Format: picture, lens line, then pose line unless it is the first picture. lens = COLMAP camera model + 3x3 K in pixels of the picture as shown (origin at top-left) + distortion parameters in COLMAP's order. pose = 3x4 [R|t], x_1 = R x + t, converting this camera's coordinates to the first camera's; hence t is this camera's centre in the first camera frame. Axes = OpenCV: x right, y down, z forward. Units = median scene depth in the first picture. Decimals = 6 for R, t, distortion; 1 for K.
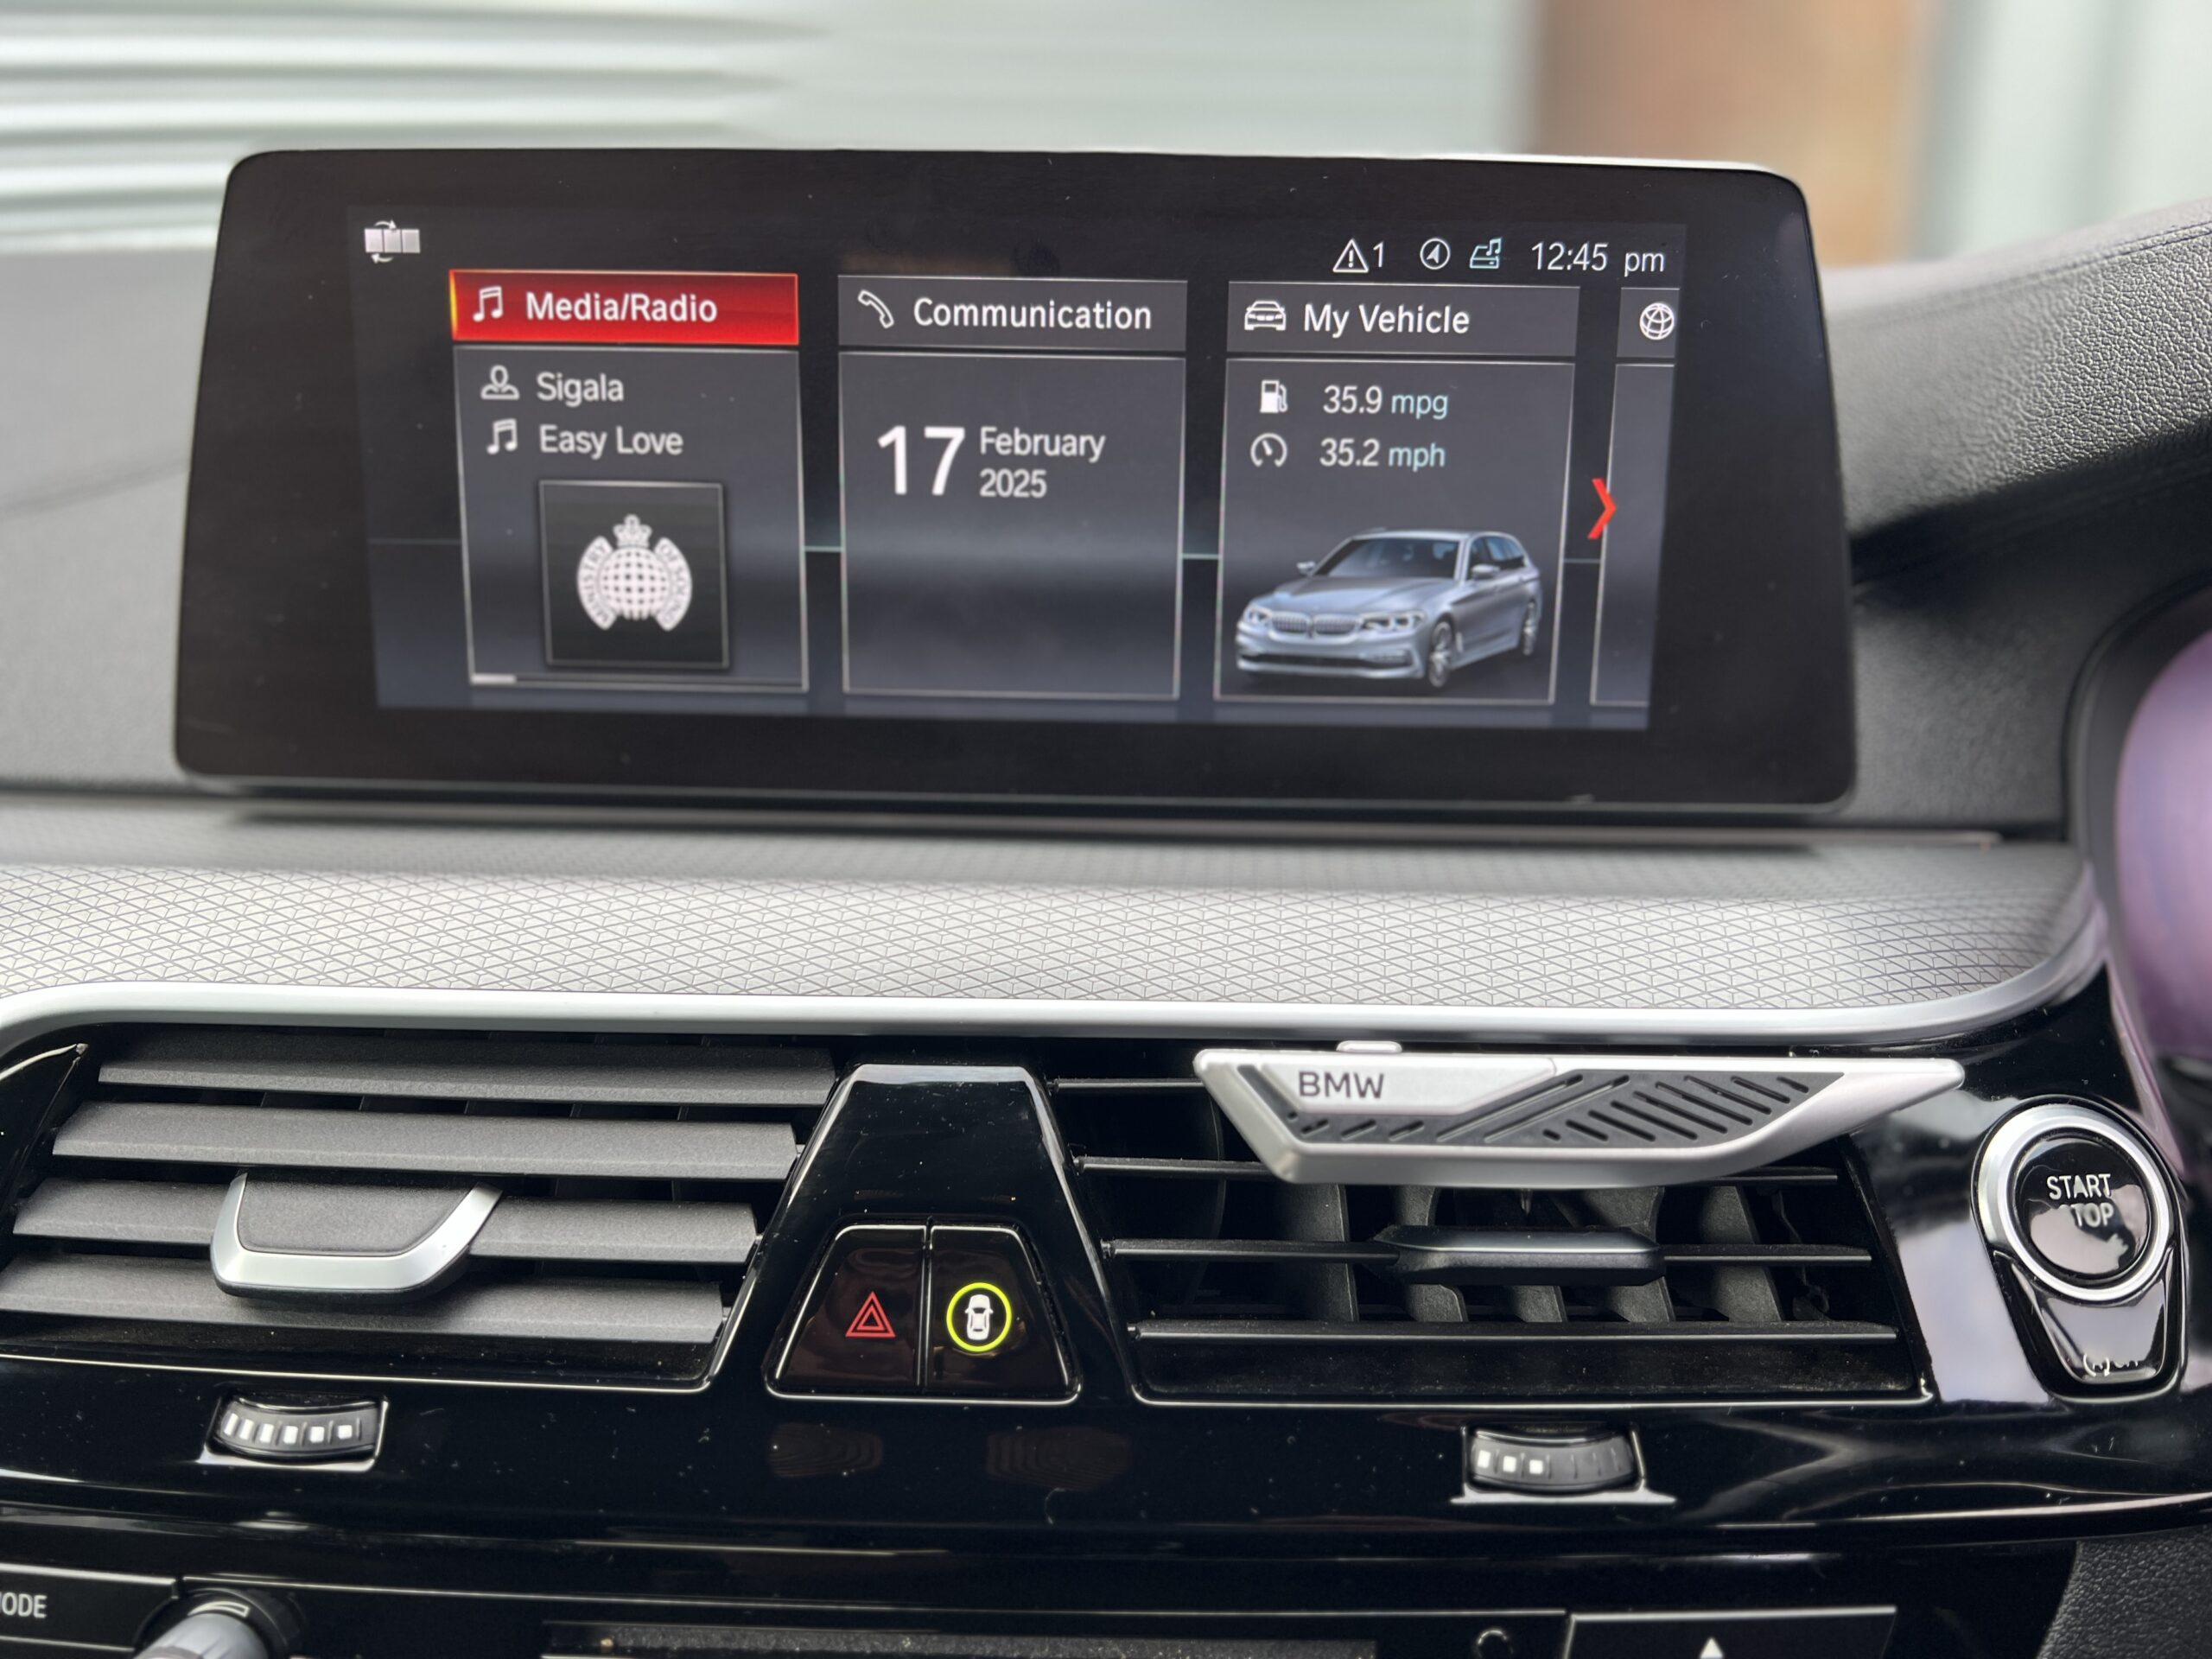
lens RADIAL K [[1653.1, 0, 1103.3], [0, 1653.1, 833.3], [0, 0, 1]] dist [0.002554, -0.032076]
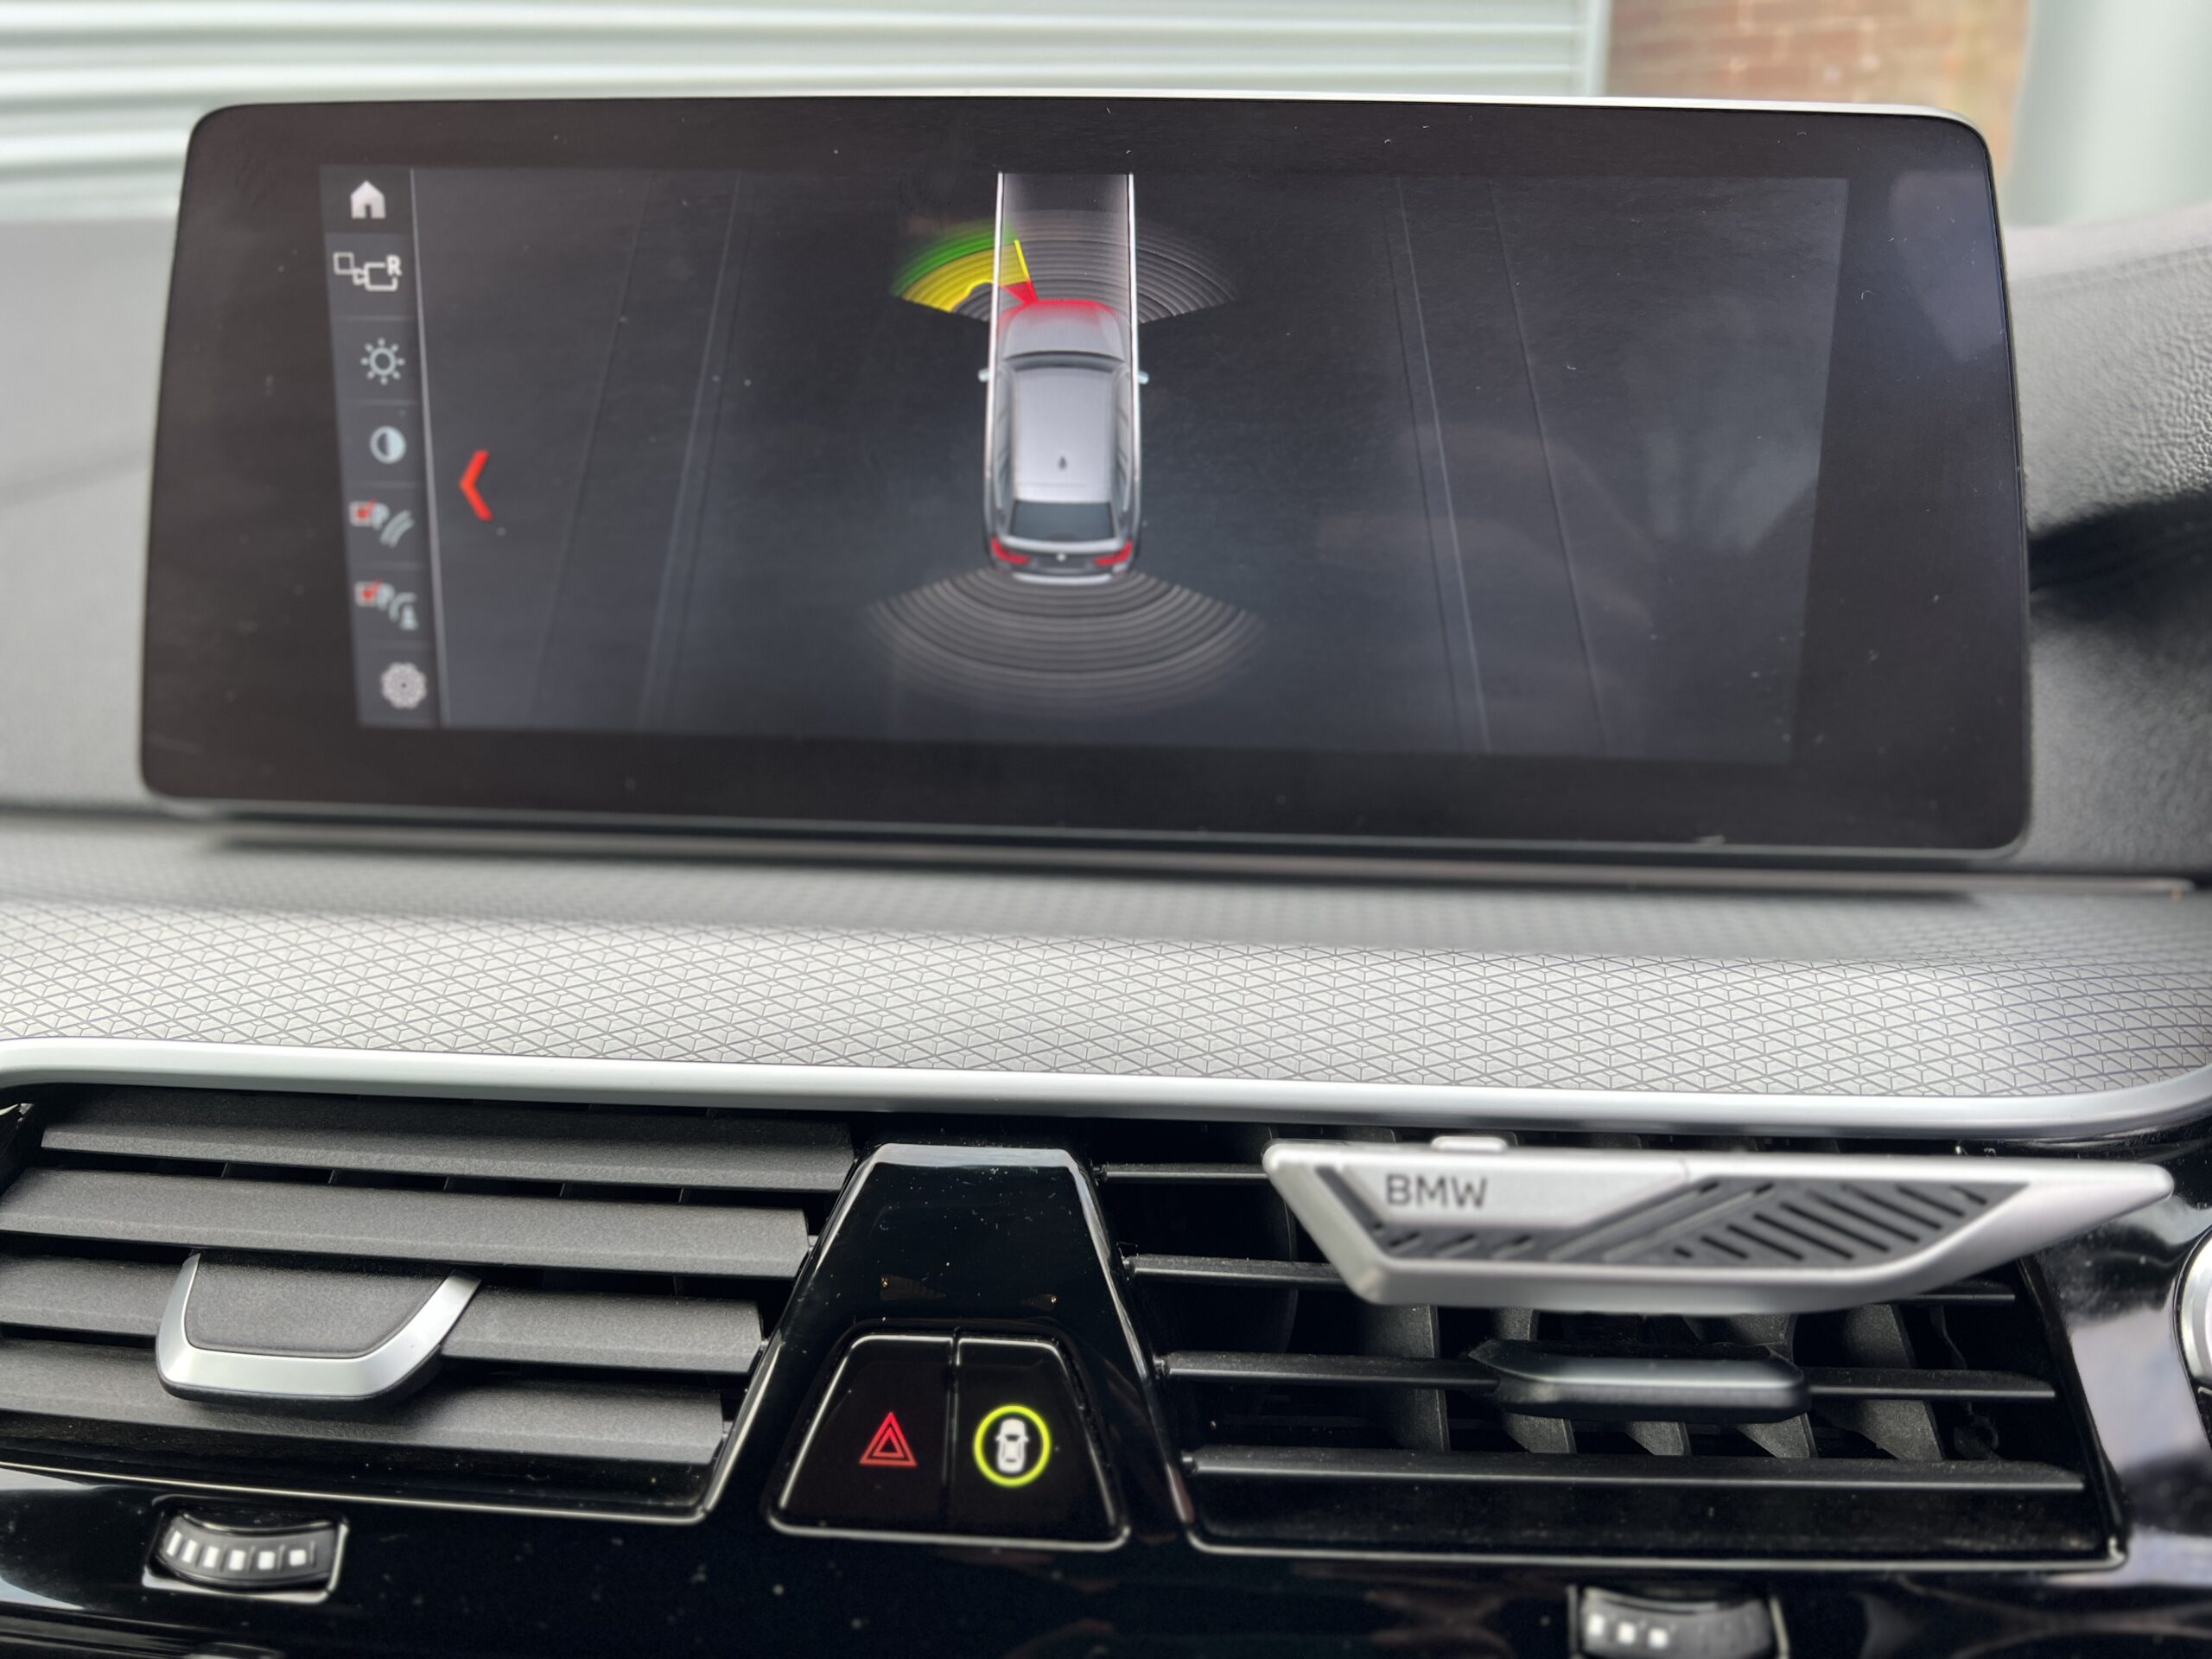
lens RADIAL K [[1653.1, 0, 1101.7], [0, 1653.1, 824.8], [0, 0, 1]] dist [0.002554, -0.032076]
pose [[0.999117, 0.009882, -0.040847, 0.003841], [-0.009247, 0.999834, 0.015704, -0.044837], [0.040995, -0.015312, 0.999042, 0.128687]]
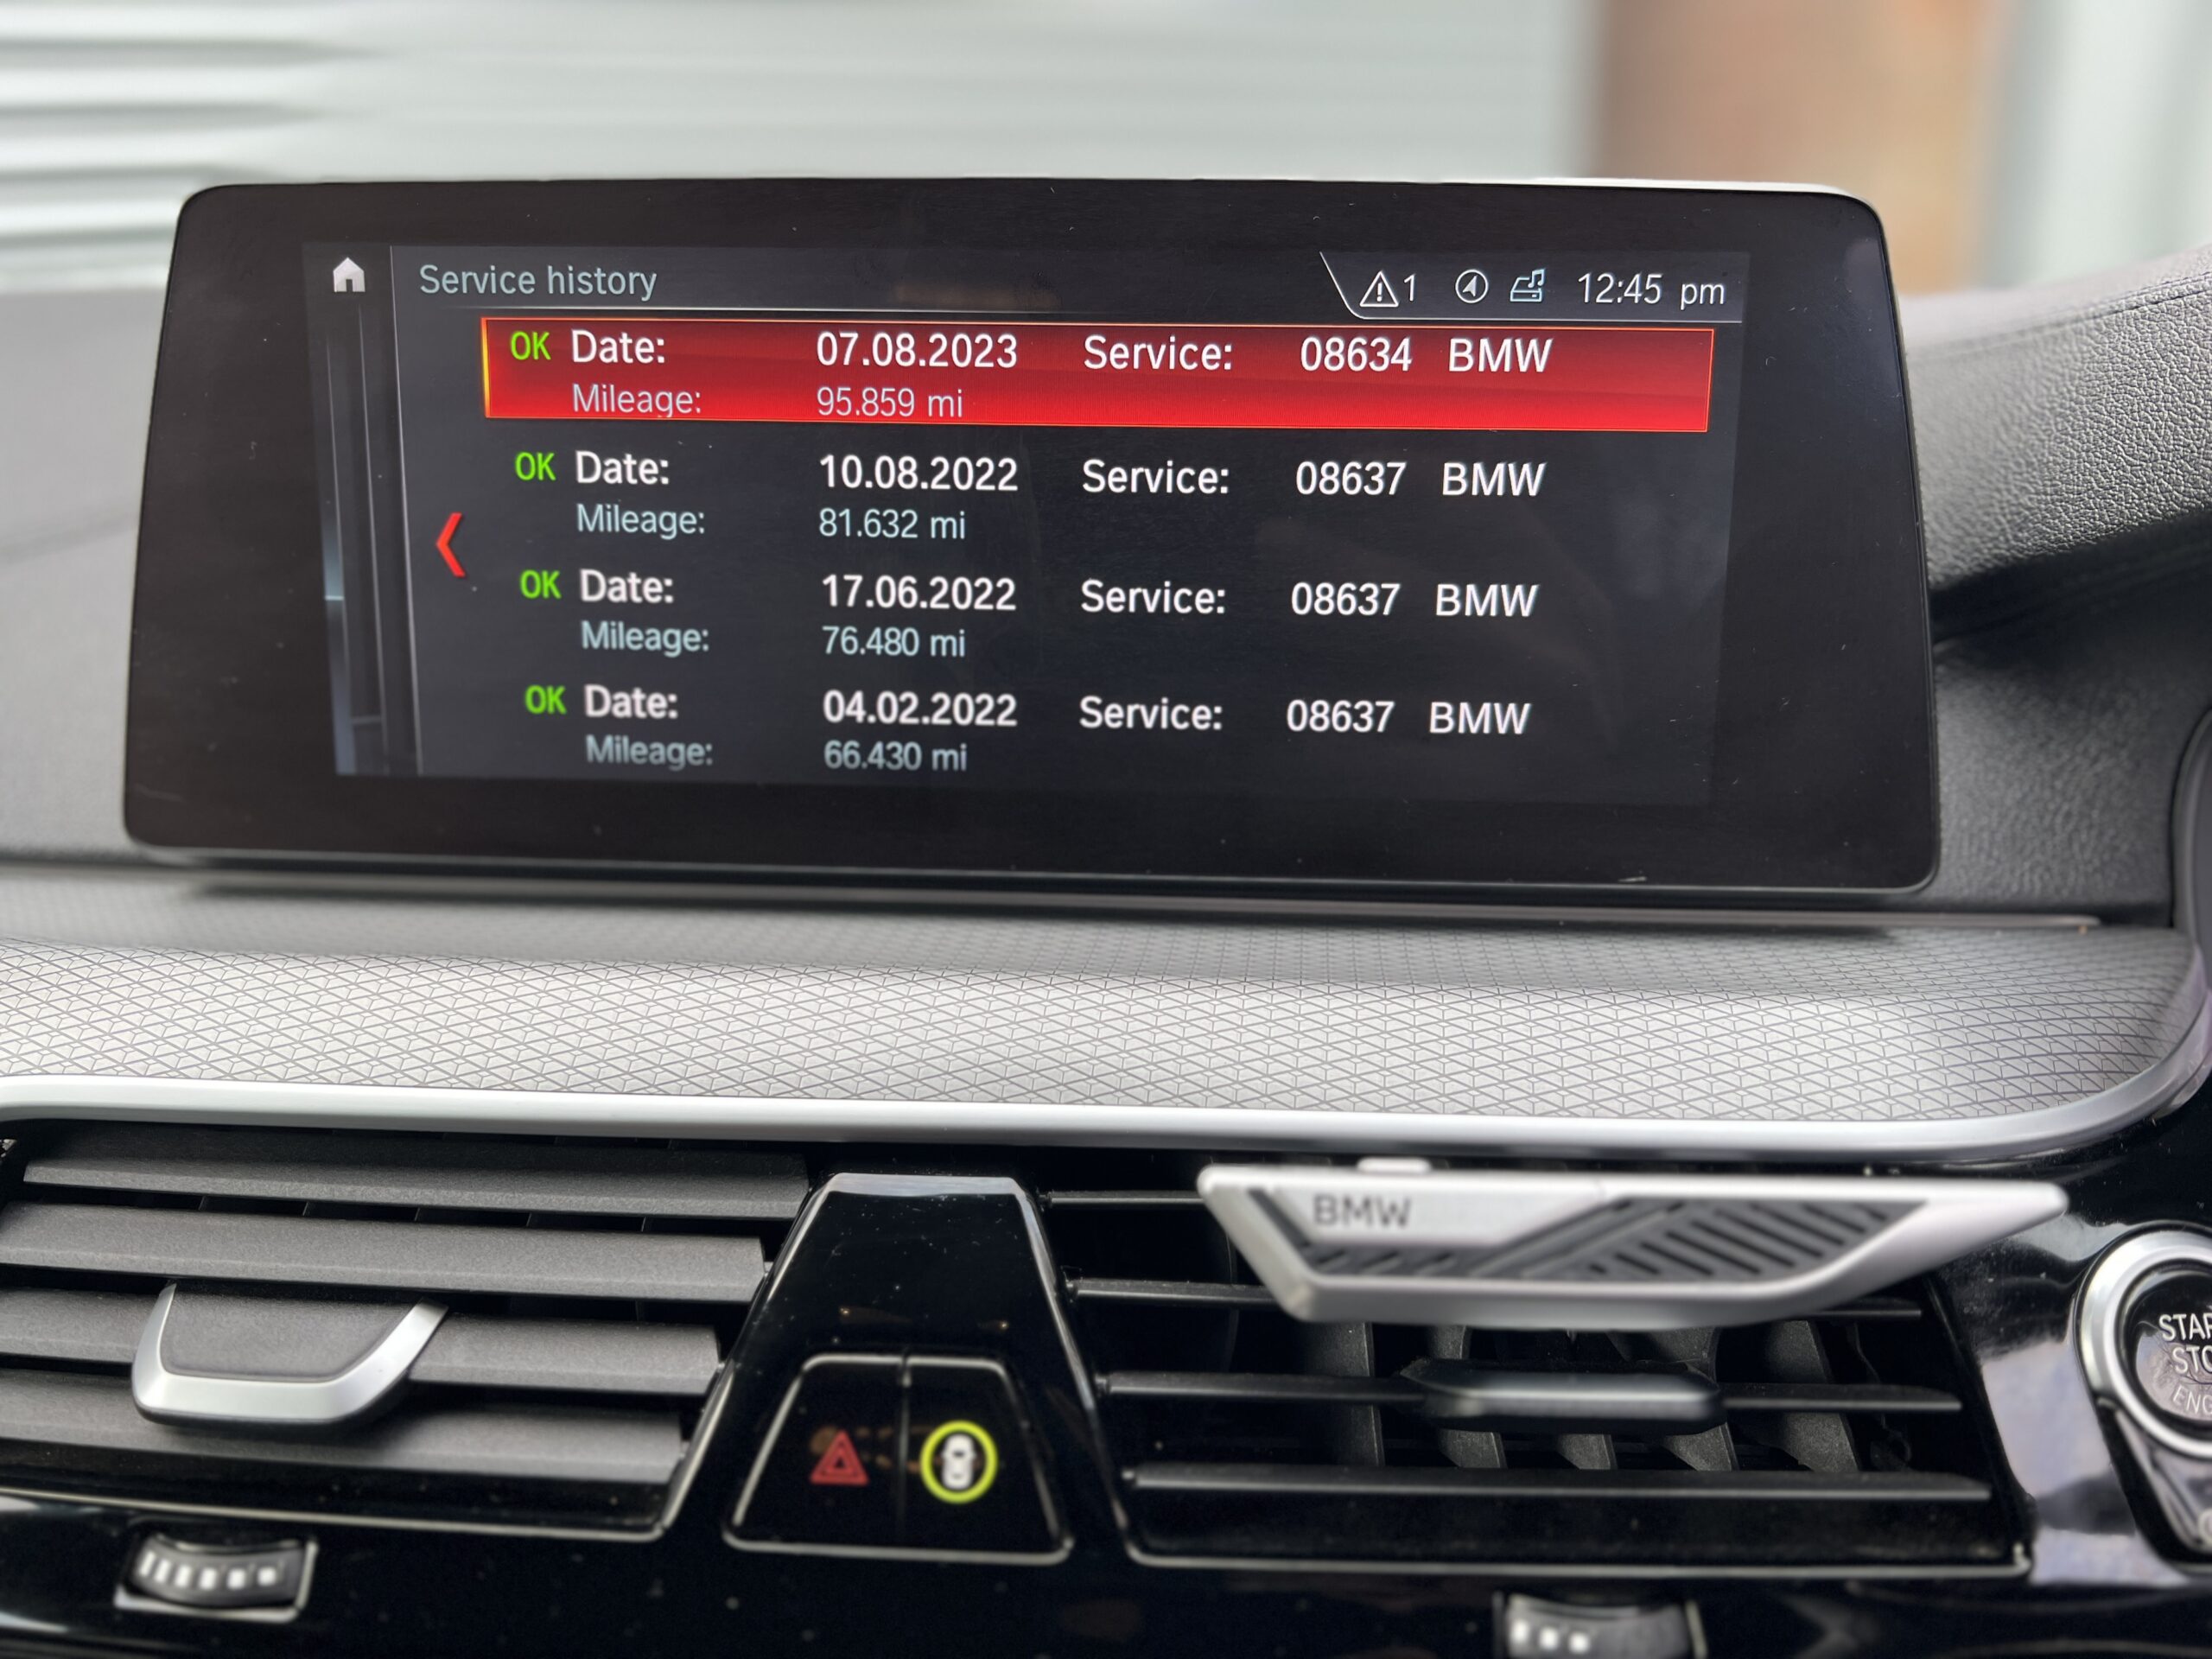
lens RADIAL K [[1653.1, 0, 1104.3], [0, 1653.1, 830.6], [0, 0, 1]] dist [0.002554, -0.032076]
pose [[0.999457, 0.004137, -0.032688, 0.030264], [-0.004646, 0.999869, -0.015508, -0.036088], [0.032619, 0.015651, 0.999345, 0.088138]]
